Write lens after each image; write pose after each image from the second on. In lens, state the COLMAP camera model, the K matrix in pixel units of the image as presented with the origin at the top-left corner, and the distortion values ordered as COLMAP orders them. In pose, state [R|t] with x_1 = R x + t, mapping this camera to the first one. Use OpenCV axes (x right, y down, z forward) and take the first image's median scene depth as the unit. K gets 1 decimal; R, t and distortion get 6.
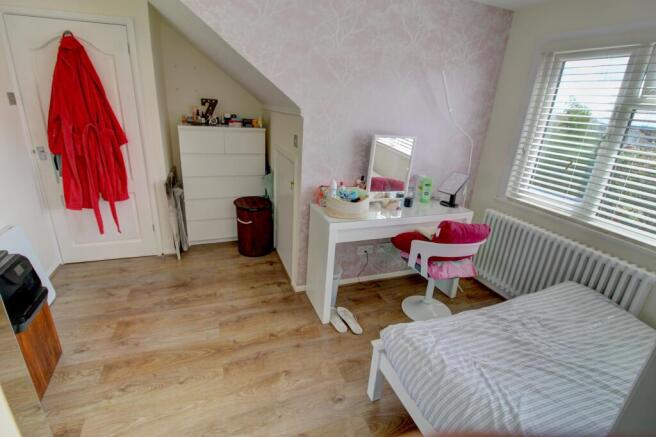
lens RADIAL K [[308.1, 0, 327.3], [0, 308.1, 211.9], [0, 0, 1]] dist [-0.015067, -0.001096]
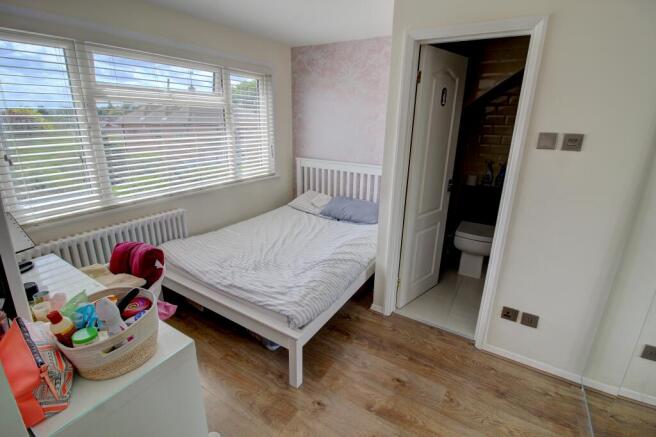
lens RADIAL K [[308.1, 0, 327.3], [0, 308.1, 211.9], [0, 0, 1]] dist [-0.015067, -0.001096]
pose [[-0.613910, -0.298666, 0.730693, -0.506153], [0.212700, 0.828835, 0.517485, -0.414417], [-0.760180, 0.473108, -0.445304, 1.088114]]
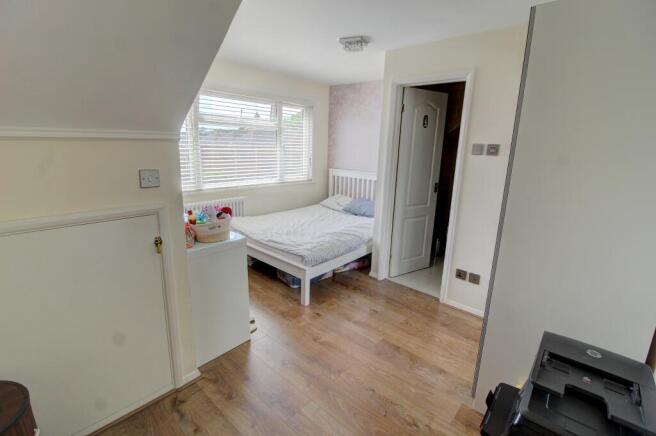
lens RADIAL K [[308.1, 0, 327.3], [0, 308.1, 211.4], [0, 0, 1]] dist [-0.015067, -0.001096]
pose [[-0.467084, -0.265026, 0.843560, -1.125572], [0.241758, 0.879393, 0.410147, -0.460948], [-0.850521, 0.395511, -0.346678, 1.245082]]
